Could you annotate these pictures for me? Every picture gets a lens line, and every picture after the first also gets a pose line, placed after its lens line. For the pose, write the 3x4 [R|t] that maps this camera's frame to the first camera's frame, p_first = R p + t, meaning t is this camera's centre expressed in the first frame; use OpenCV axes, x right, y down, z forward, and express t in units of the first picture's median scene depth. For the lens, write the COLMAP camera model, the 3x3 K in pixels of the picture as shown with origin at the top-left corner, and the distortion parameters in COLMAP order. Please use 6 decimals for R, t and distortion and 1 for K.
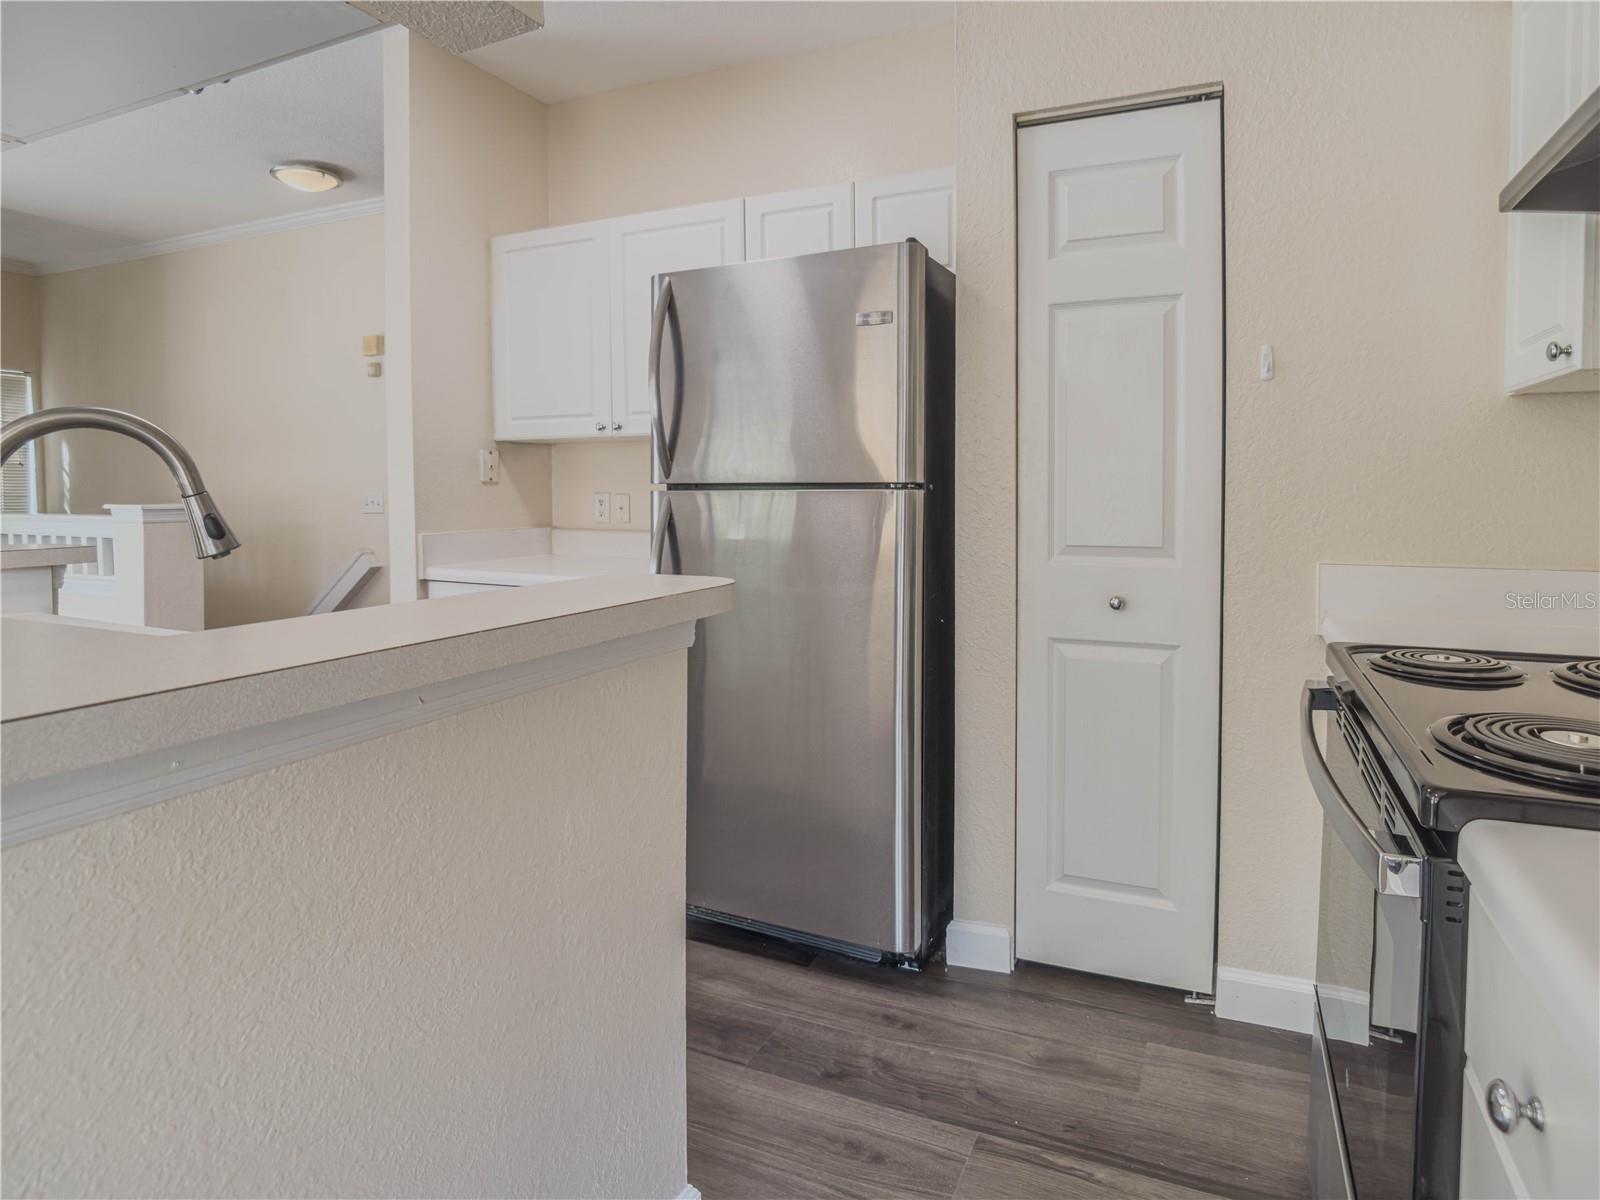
lens RADIAL K [[852.0, 0, 791.9], [0, 852.0, 584.4], [0, 0, 1]] dist [-0.042895, 0.012868]
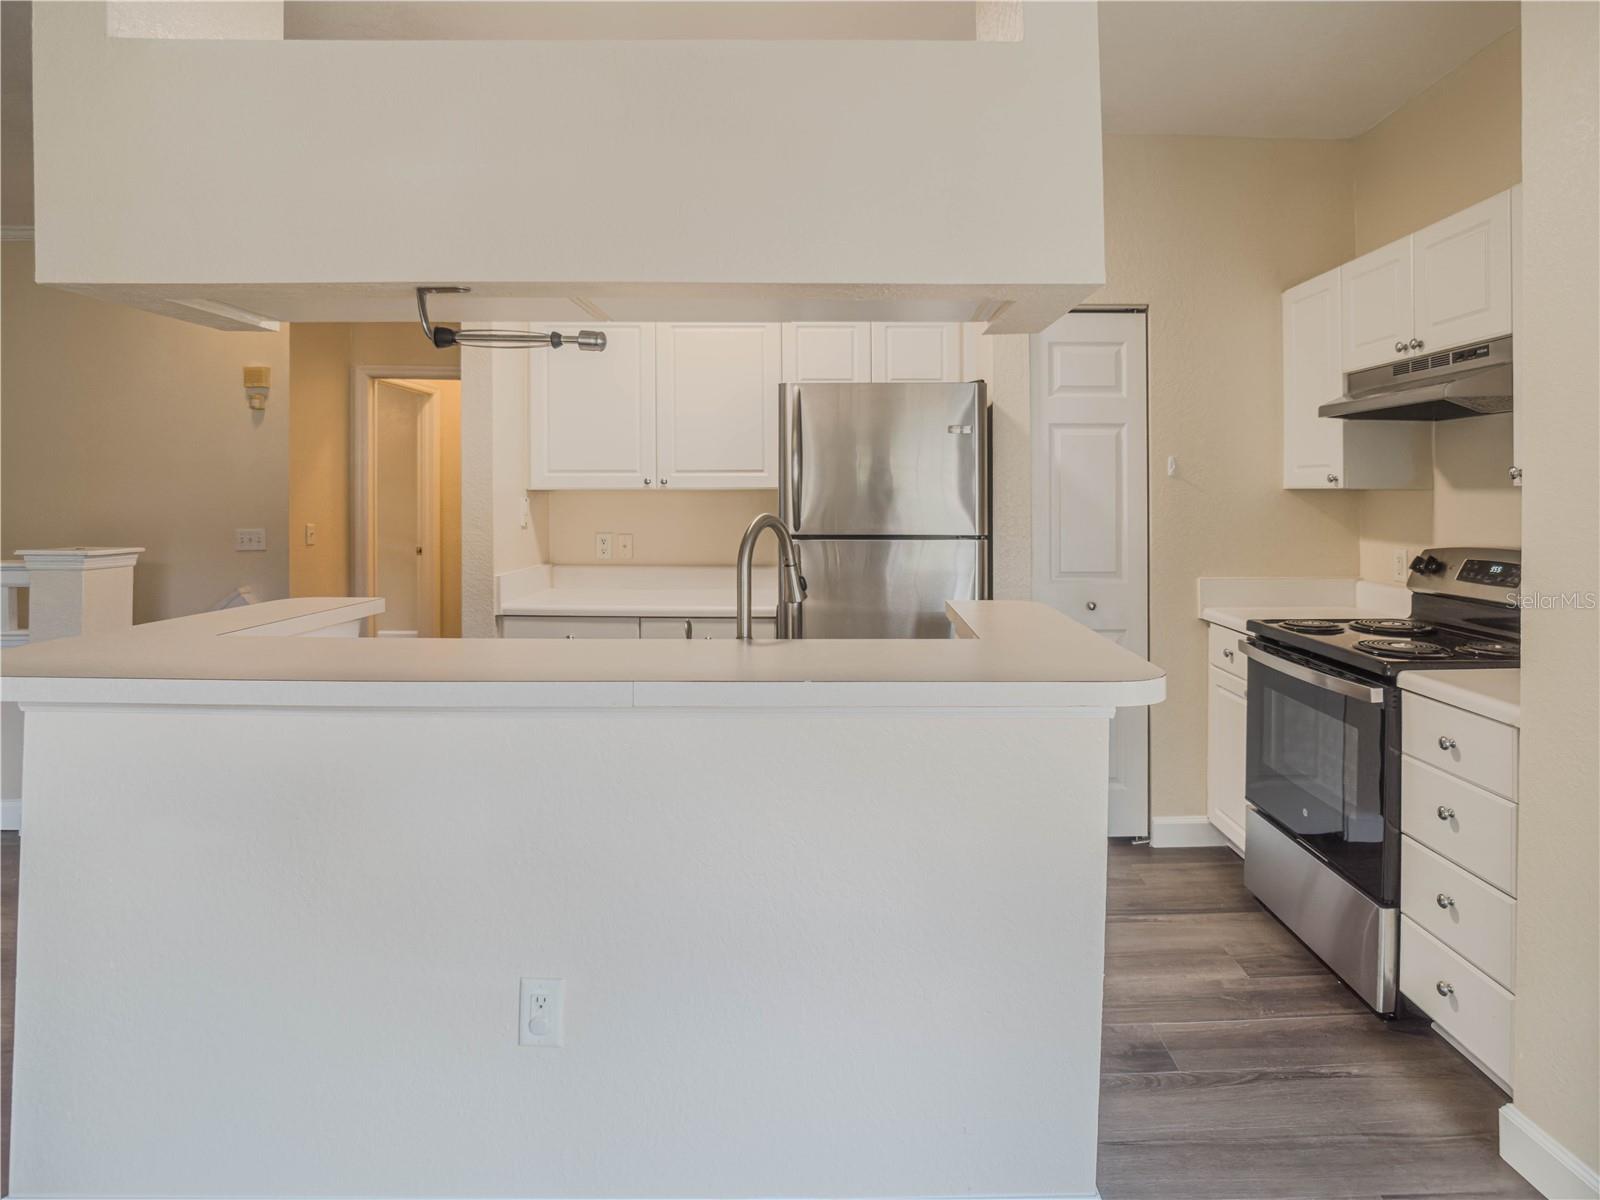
lens RADIAL K [[874.1, 0, 802.0], [0, 874.1, 588.4], [0, 0, 1]] dist [-0.002899, 0.000069]
pose [[0.918428, -0.037094, 0.393846, -0.813643], [0.042321, 0.999094, -0.004590, -0.029361], [-0.393319, 0.020883, 0.919165, -0.351912]]
